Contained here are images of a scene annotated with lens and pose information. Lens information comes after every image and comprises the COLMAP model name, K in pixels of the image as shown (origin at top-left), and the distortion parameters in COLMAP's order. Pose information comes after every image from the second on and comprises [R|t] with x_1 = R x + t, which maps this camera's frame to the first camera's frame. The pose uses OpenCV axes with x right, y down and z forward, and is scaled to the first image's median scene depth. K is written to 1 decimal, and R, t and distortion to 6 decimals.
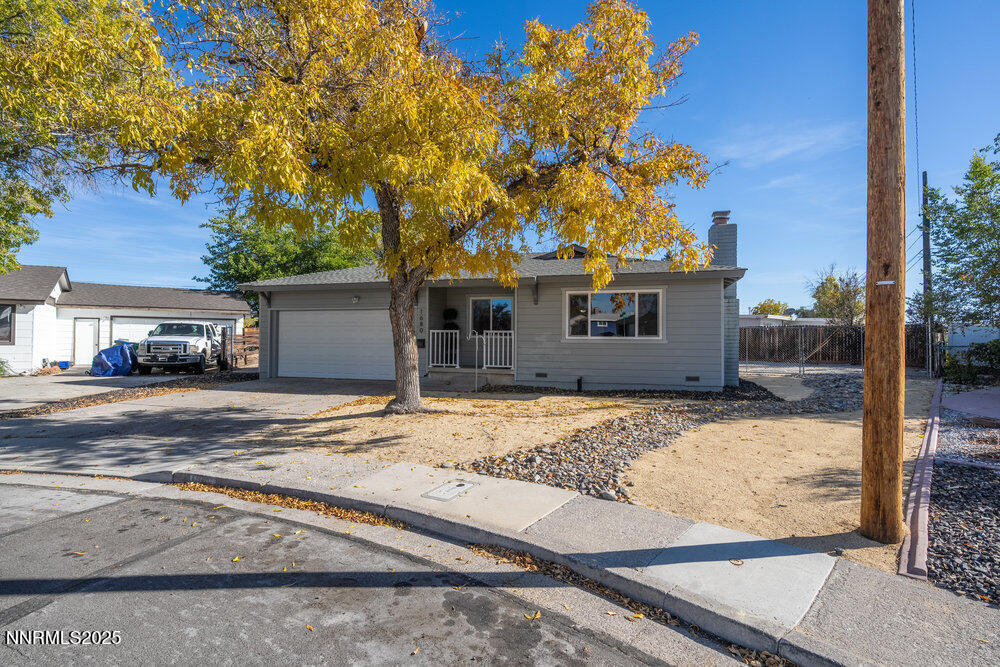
lens RADIAL K [[478.7, 0, 500.0], [0, 478.7, 333.5], [0, 0, 1]] dist [0.000596, 0.000319]
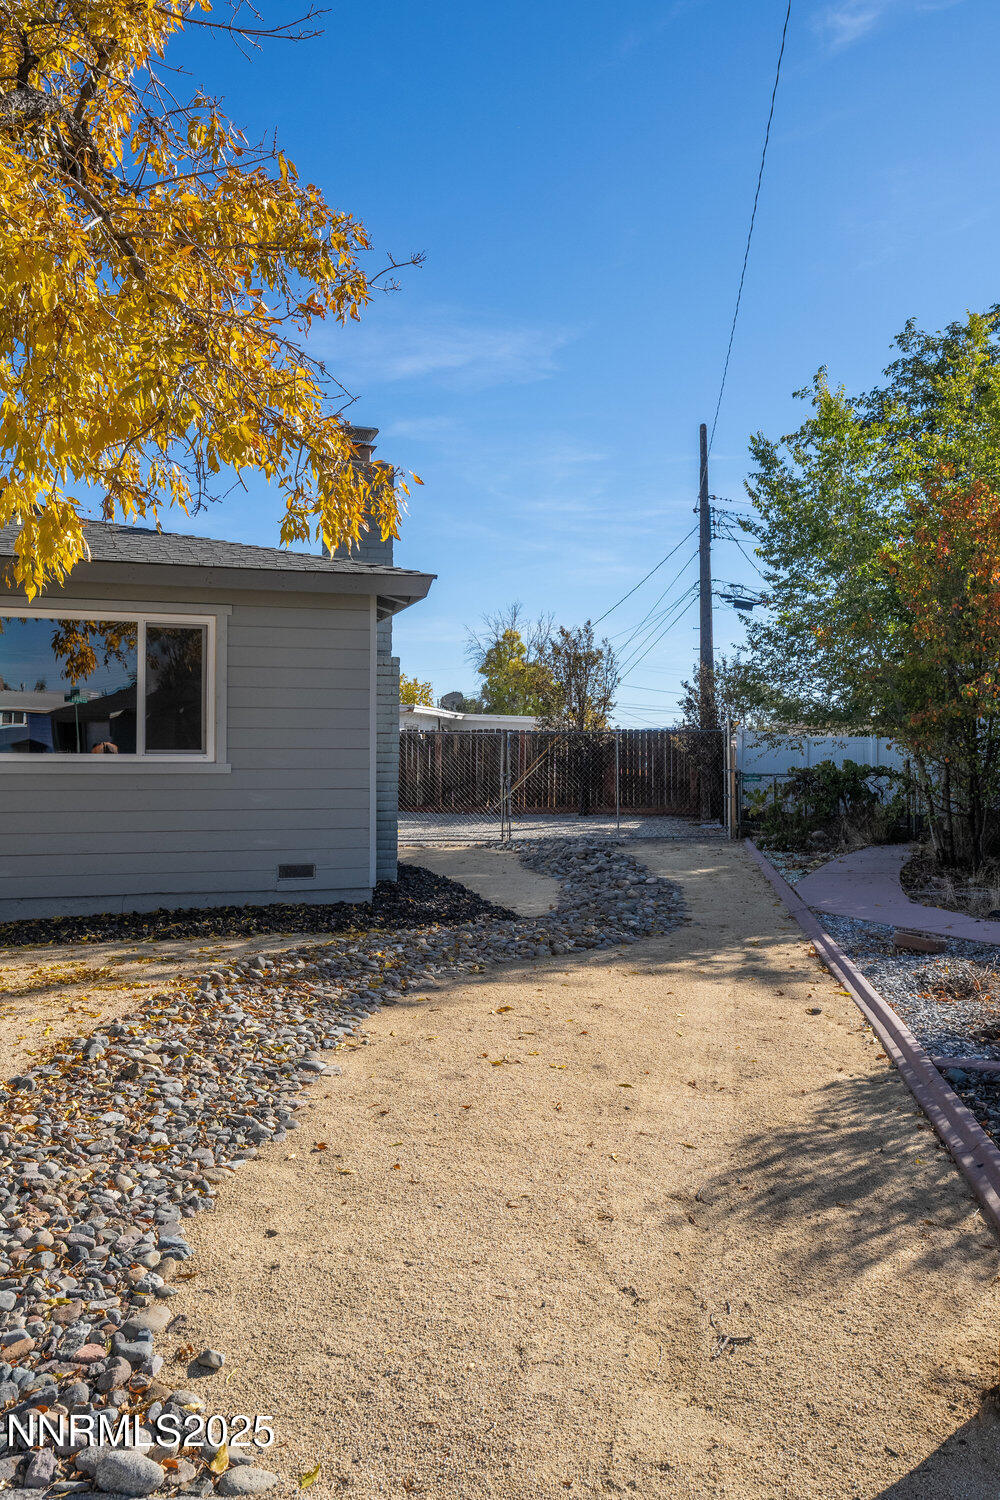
lens RADIAL K [[1204.2, 0, 500.0], [0, 1204.2, 750.0], [0, 0, 1]] dist [0.011918, -0.004656]
pose [[0.828055, 0.004384, 0.560630, 0.026864], [-0.006233, 0.999980, 0.001388, 0.002021], [-0.560612, -0.004644, 0.828065, 0.210361]]
